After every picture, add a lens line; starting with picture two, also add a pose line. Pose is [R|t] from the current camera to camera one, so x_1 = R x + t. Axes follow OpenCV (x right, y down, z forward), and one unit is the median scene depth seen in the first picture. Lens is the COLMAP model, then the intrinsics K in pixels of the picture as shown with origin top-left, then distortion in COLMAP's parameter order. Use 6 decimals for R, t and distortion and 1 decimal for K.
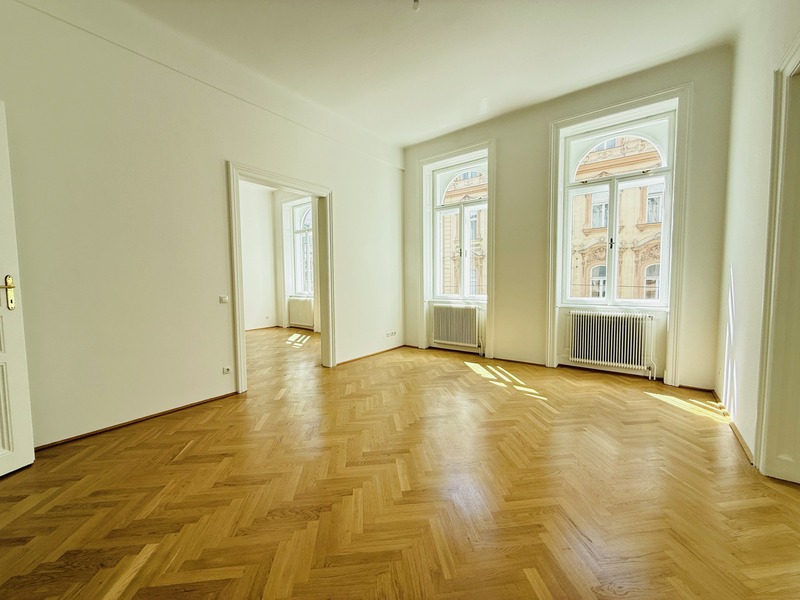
lens RADIAL K [[321.0, 0, 398.4], [0, 321.0, 300.6], [0, 0, 1]] dist [-0.002274, 0.002140]
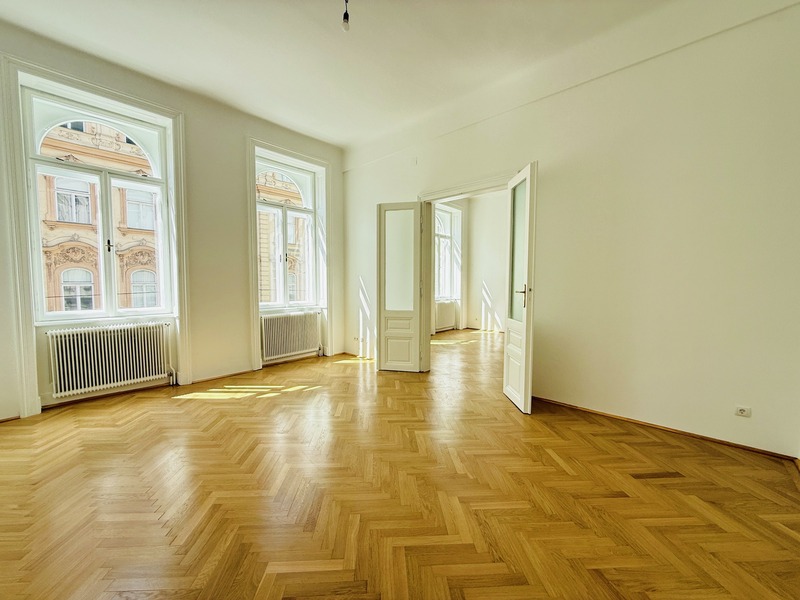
lens RADIAL K [[321.0, 0, 403.1], [0, 321.0, 297.2], [0, 0, 1]] dist [-0.002274, 0.002140]
pose [[0.056709, -0.034871, 0.997782, -0.453186], [0.063965, 0.997464, 0.031224, -0.027519], [-0.996340, 0.062053, 0.058795, 0.390702]]
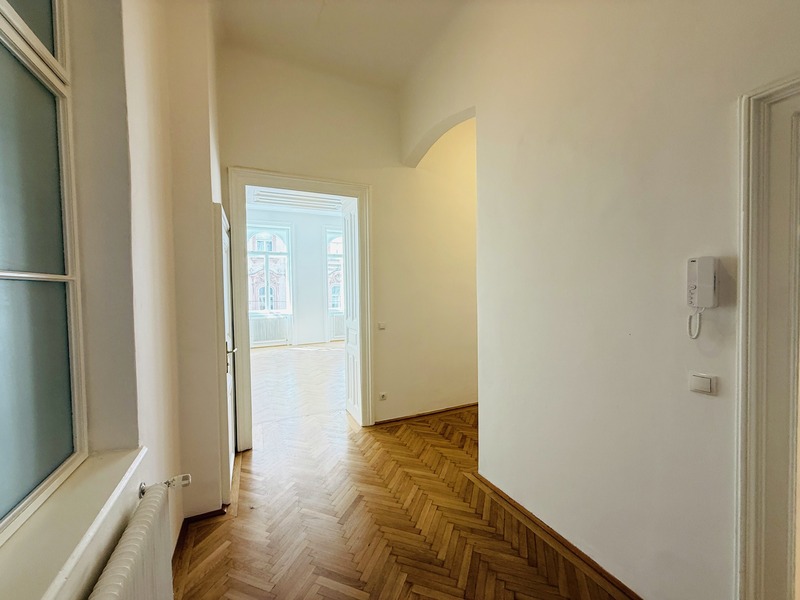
lens RADIAL K [[321.0, 0, 399.7], [0, 321.0, 297.2], [0, 0, 1]] dist [-0.002274, 0.002140]
pose [[0.451361, -0.017265, 0.892174, -0.969089], [0.070291, 0.997394, -0.016260, -0.012535], [-0.889569, 0.070051, 0.451398, -0.292247]]
